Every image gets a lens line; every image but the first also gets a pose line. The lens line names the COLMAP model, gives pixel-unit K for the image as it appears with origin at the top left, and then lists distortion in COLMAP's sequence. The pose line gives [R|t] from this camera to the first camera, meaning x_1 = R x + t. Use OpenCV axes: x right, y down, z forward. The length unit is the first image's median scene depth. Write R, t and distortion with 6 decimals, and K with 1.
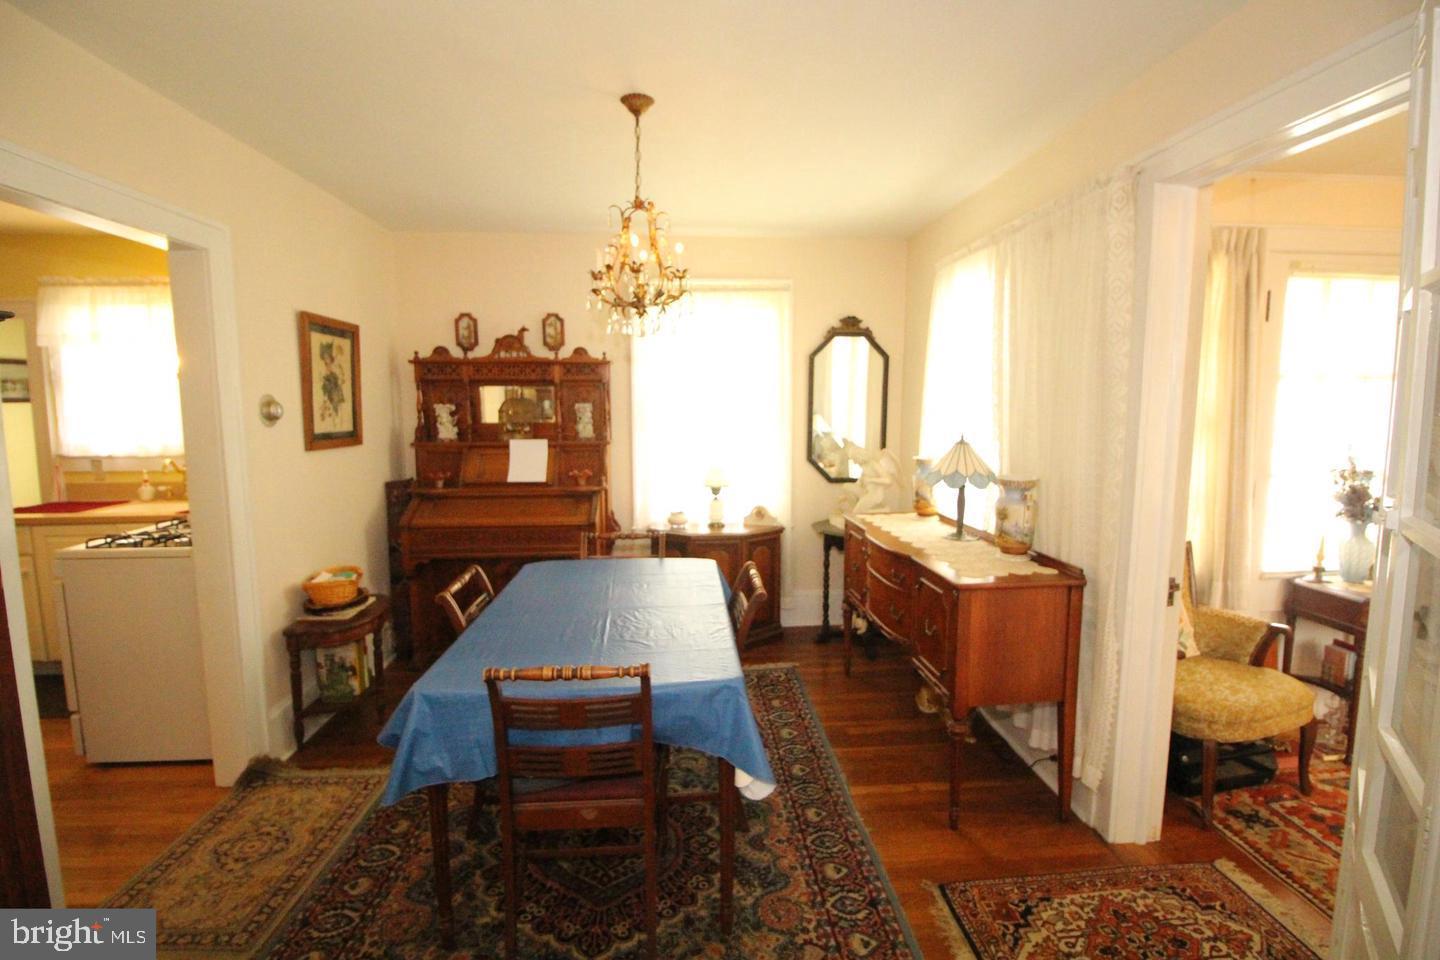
lens RADIAL K [[665.7, 0, 718.3], [0, 665.7, 475.4], [0, 0, 1]] dist [-0.003124, -0.009896]
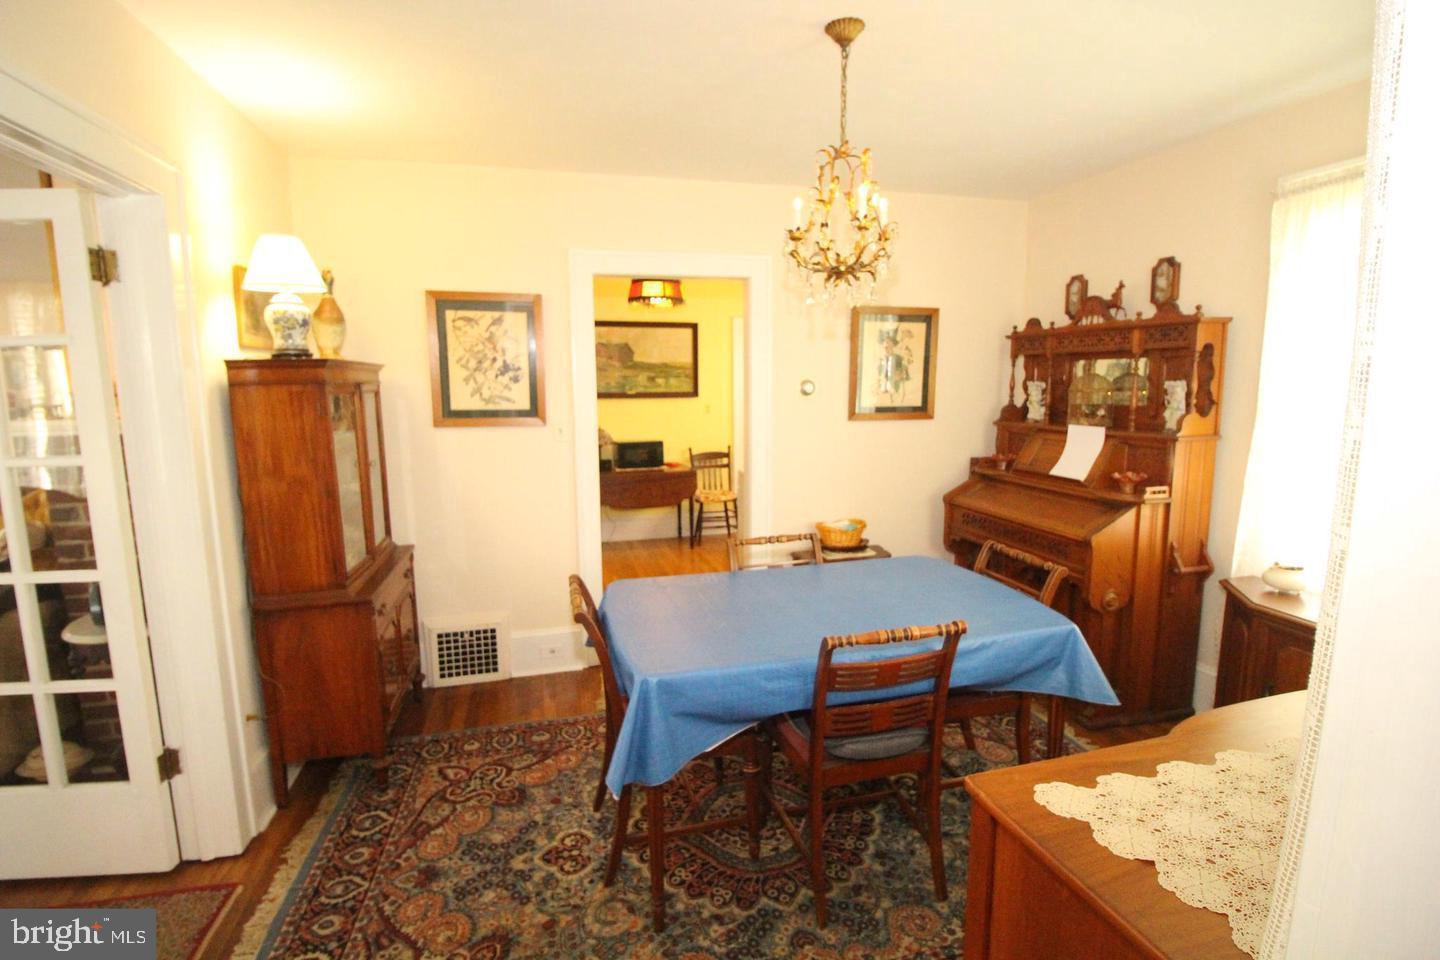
lens RADIAL K [[665.7, 0, 712.8], [0, 665.7, 476.0], [0, 0, 1]] dist [-0.003124, -0.009896]
pose [[0.180783, 0.141567, -0.973281, 0.562247], [-0.097311, 0.987306, 0.125531, -0.067101], [0.978697, 0.072017, 0.192264, 0.532512]]
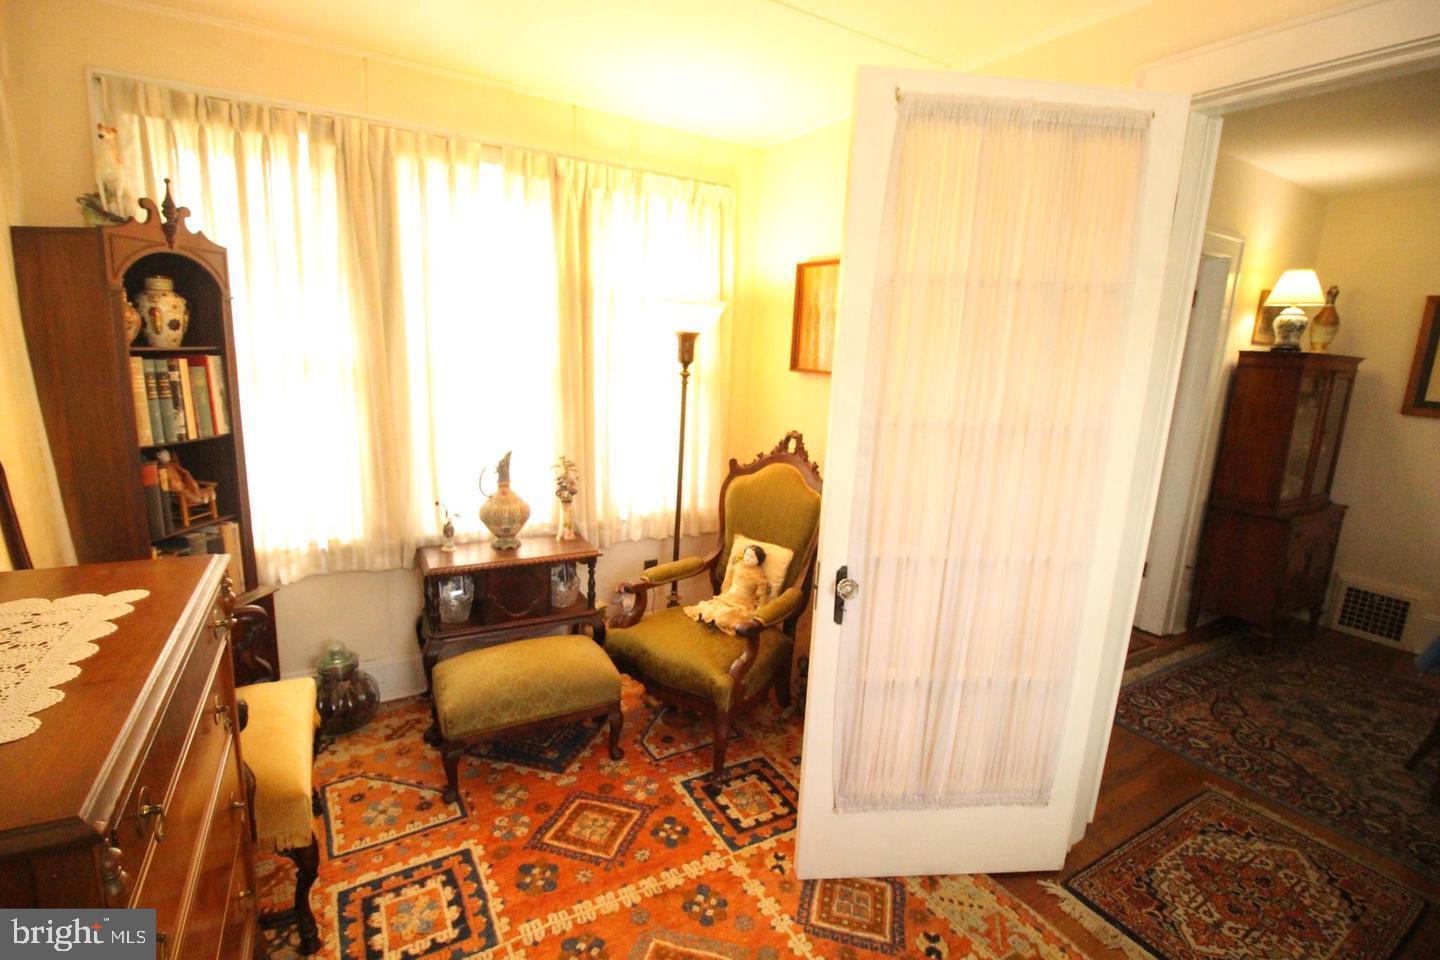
lens RADIAL K [[665.7, 0, 723.6], [0, 665.7, 467.0], [0, 0, 1]] dist [-0.003124, -0.009896]
pose [[-0.887869, 0.045248, -0.457866, 1.118578], [-0.097889, 0.953791, 0.284078, -0.096263], [0.449562, 0.297044, -0.842412, 0.786520]]
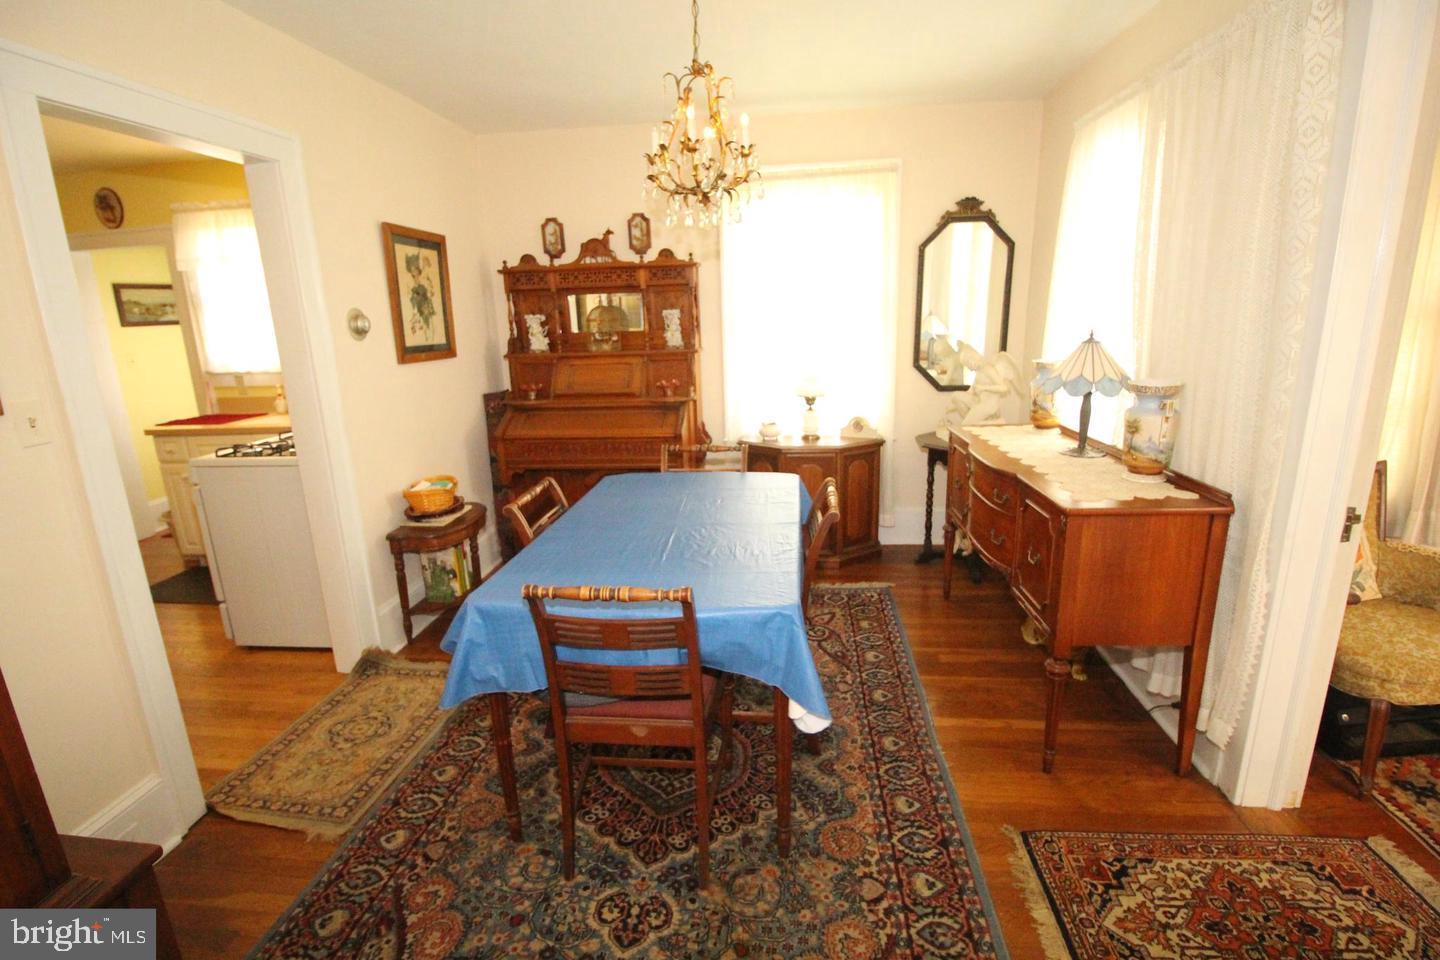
lens RADIAL K [[665.7, 0, 716.4], [0, 665.7, 476.8], [0, 0, 1]] dist [-0.003124, -0.009896]
pose [[0.983090, 0.015168, -0.182492, 0.053891], [0.009761, 0.990807, 0.134933, 0.002027], [0.182861, -0.134432, 0.973904, 0.065892]]
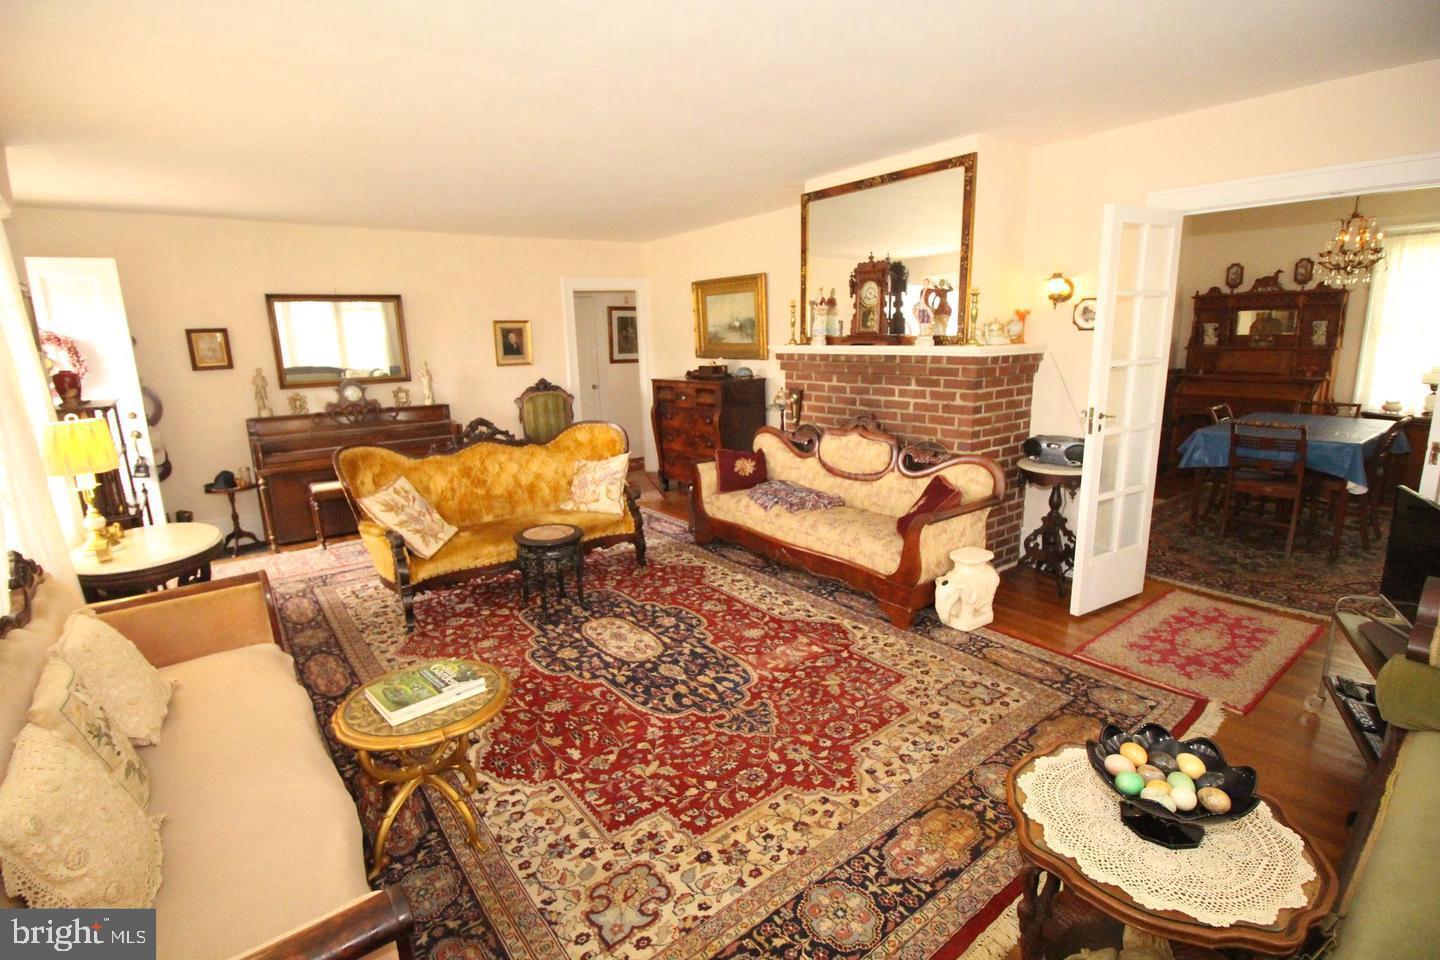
lens RADIAL K [[665.7, 0, 720.7], [0, 665.7, 475.6], [0, 0, 1]] dist [-0.003124, -0.009896]
pose [[0.561319, 0.159254, -0.812132, 0.384629], [-0.066519, 0.986818, 0.147534, 0.135777], [0.824922, -0.028791, 0.564513, -1.219148]]
